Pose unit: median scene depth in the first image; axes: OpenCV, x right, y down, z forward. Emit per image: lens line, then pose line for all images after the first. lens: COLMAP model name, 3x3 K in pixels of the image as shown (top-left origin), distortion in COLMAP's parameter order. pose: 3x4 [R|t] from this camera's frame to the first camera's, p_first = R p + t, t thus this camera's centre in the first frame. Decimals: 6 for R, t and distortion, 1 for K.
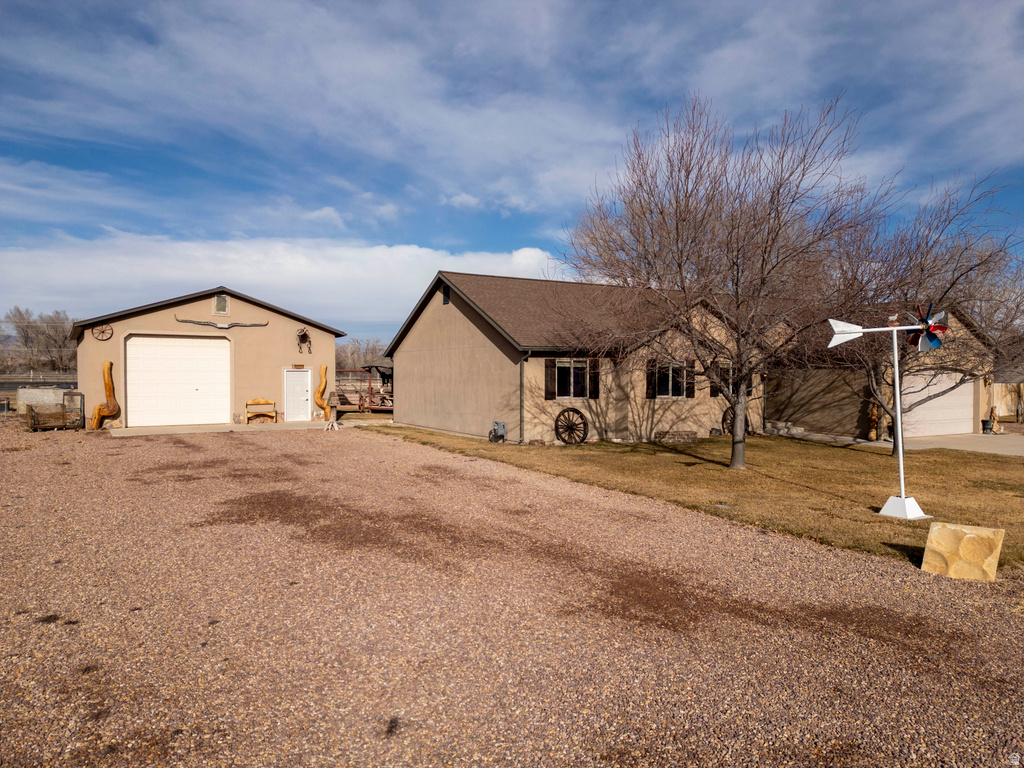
lens RADIAL K [[714.5, 0, 503.5], [0, 714.5, 408.9], [0, 0, 1]] dist [0.085643, -0.082020]
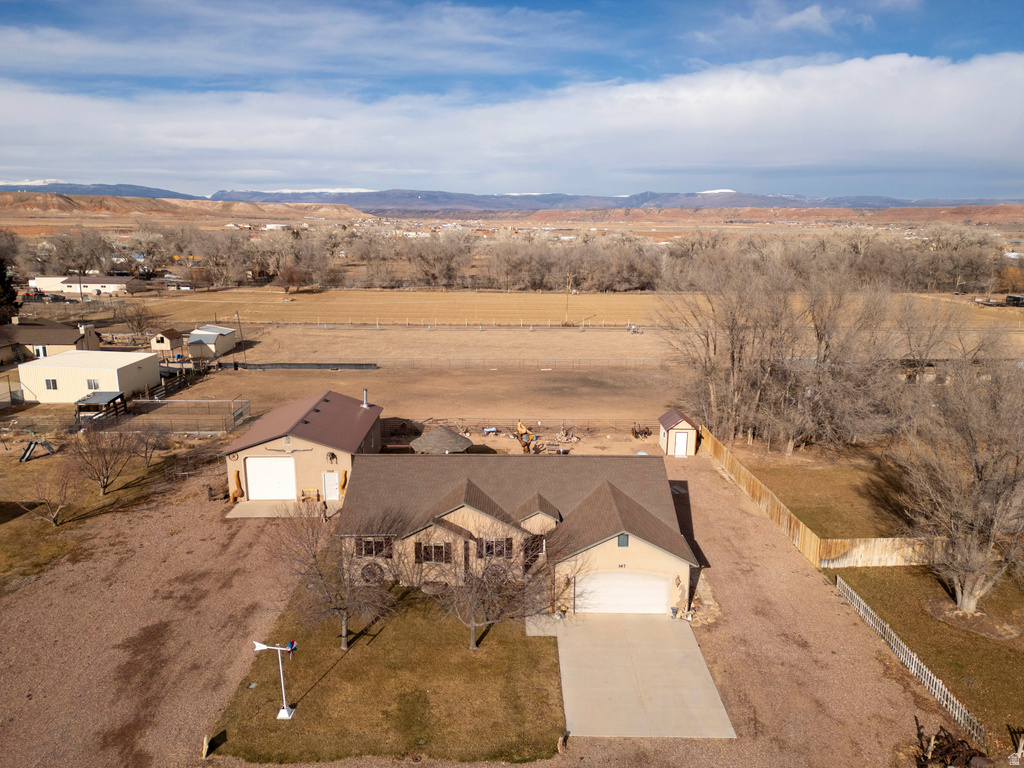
lens RADIAL K [[708.8, 0, 512.6], [0, 708.8, 384.2], [0, 0, 1]] dist [0.088254, -0.083606]
pose [[0.862623, 0.111253, -0.493461, 1.075906], [-0.025814, 0.983925, 0.176704, -0.672633], [0.505188, -0.139691, 0.851629, -0.277525]]
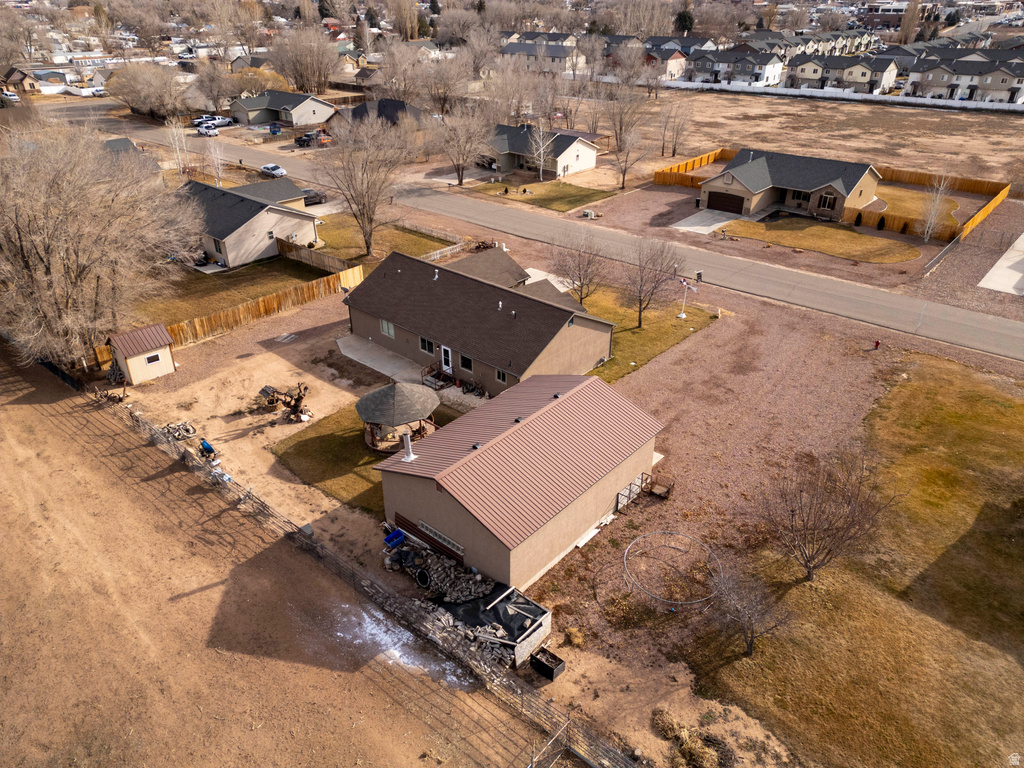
lens RADIAL K [[708.8, 0, 512.6], [0, 708.8, 384.2], [0, 0, 1]] dist [0.088254, -0.083606]
pose [[-0.304685, -0.464937, 0.831265, -1.702000], [0.046633, 0.864433, 0.500581, -0.977349], [-0.951311, 0.191284, -0.241698, 1.632613]]
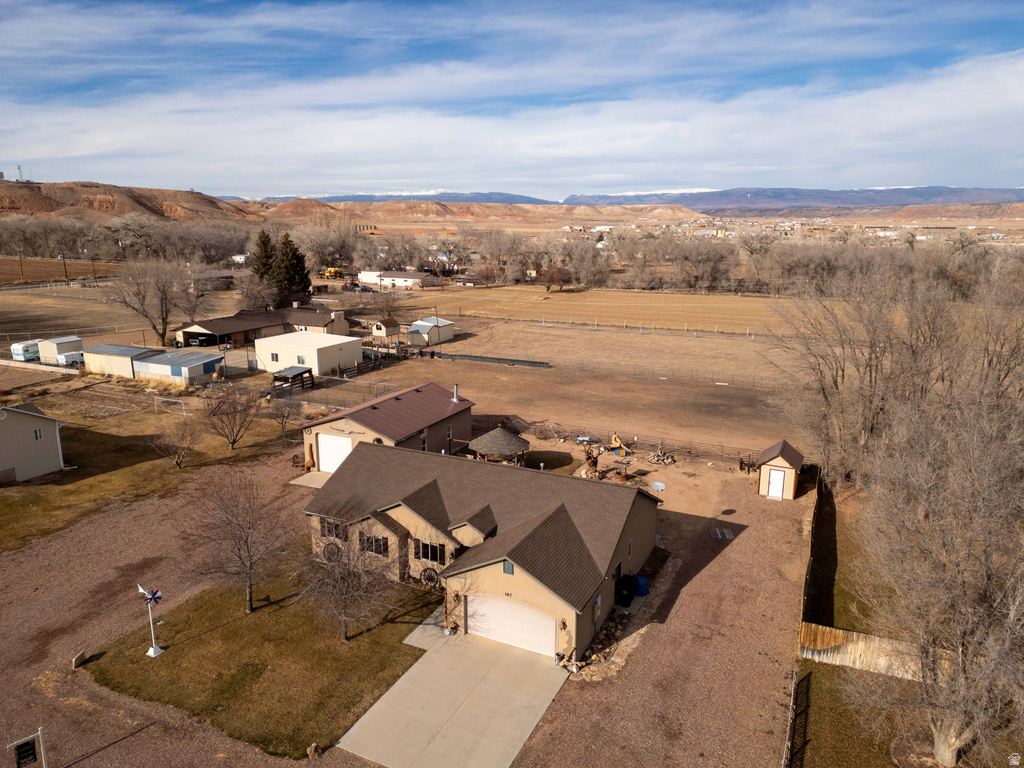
lens RADIAL K [[710.3, 0, 512.9], [0, 710.3, 375.9], [0, 0, 1]] dist [0.086108, -0.083973]
pose [[0.553749, 0.171860, -0.814755, 1.618793], [-0.040514, 0.982871, 0.179786, -0.706828], [0.831697, -0.066548, 0.551227, 0.299346]]
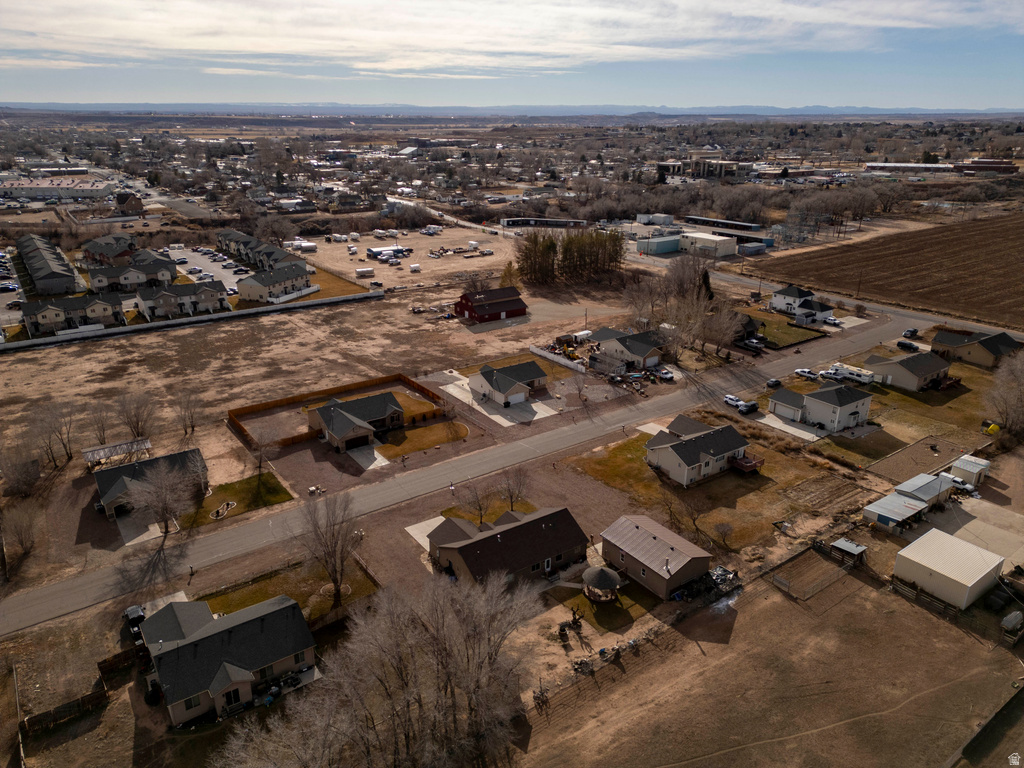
lens RADIAL K [[708.8, 0, 512.6], [0, 708.8, 384.2], [0, 0, 1]] dist [0.088254, -0.083606]
pose [[-0.997072, 0.015624, -0.074856, 0.531733], [-0.015303, 0.918338, 0.395501, -2.518139], [0.074922, 0.395489, -0.915410, 4.513626]]
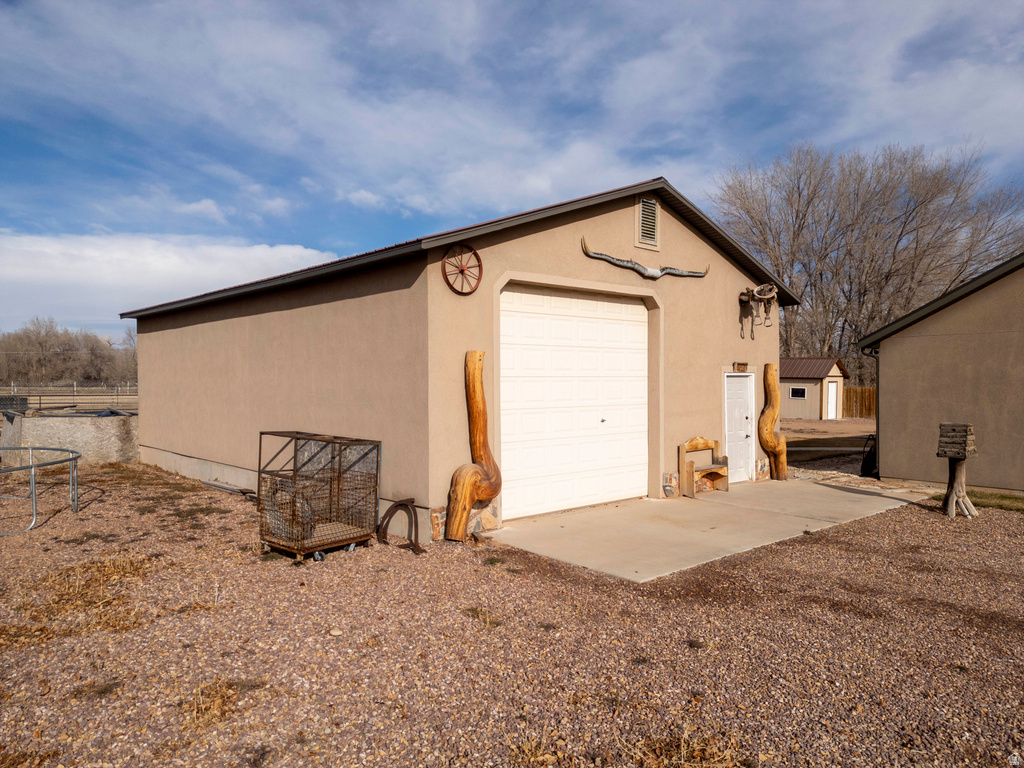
lens RADIAL K [[713.9, 0, 512.9], [0, 713.9, 377.6], [0, 0, 1]] dist [0.094403, -0.099068]
pose [[0.983253, -0.006294, 0.182137, -0.586444], [0.015882, 0.998561, -0.051231, -0.033454], [-0.181553, 0.053266, 0.981938, 0.638692]]
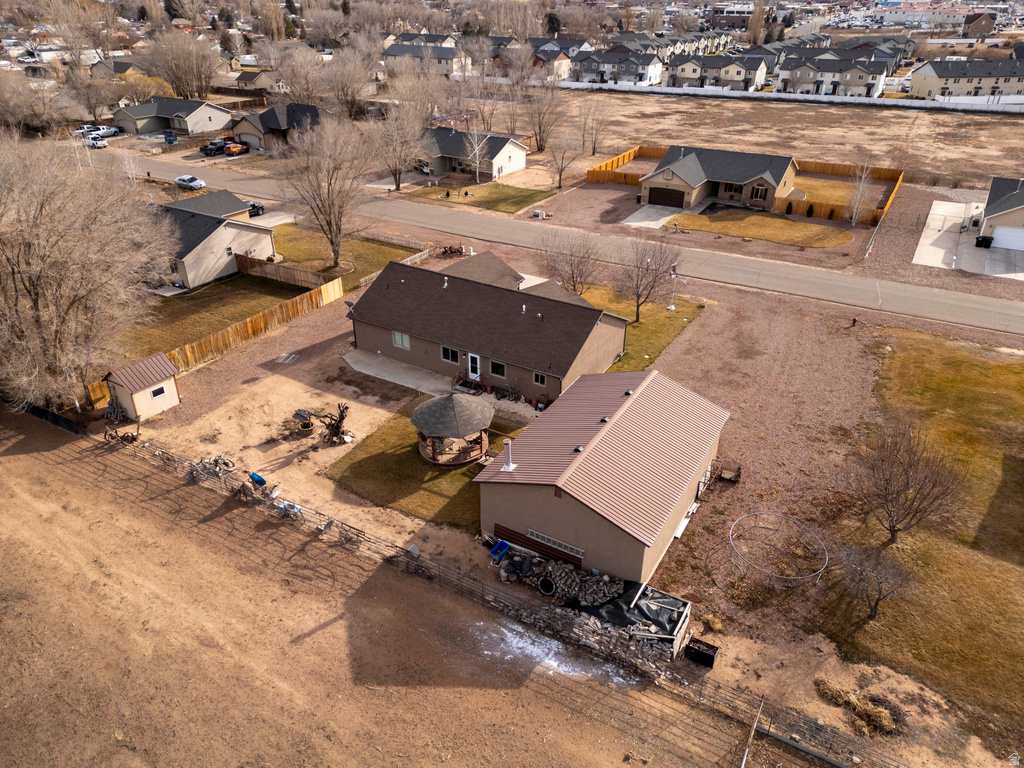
lens RADIAL K [[708.8, 0, 512.6], [0, 708.8, 384.2], [0, 0, 1]] dist [0.088254, -0.083606]
pose [[-0.473768, -0.431272, 0.767820, -1.540733], [0.037215, 0.861296, 0.506739, -1.002774], [-0.879863, 0.268652, -0.392005, 2.009792]]
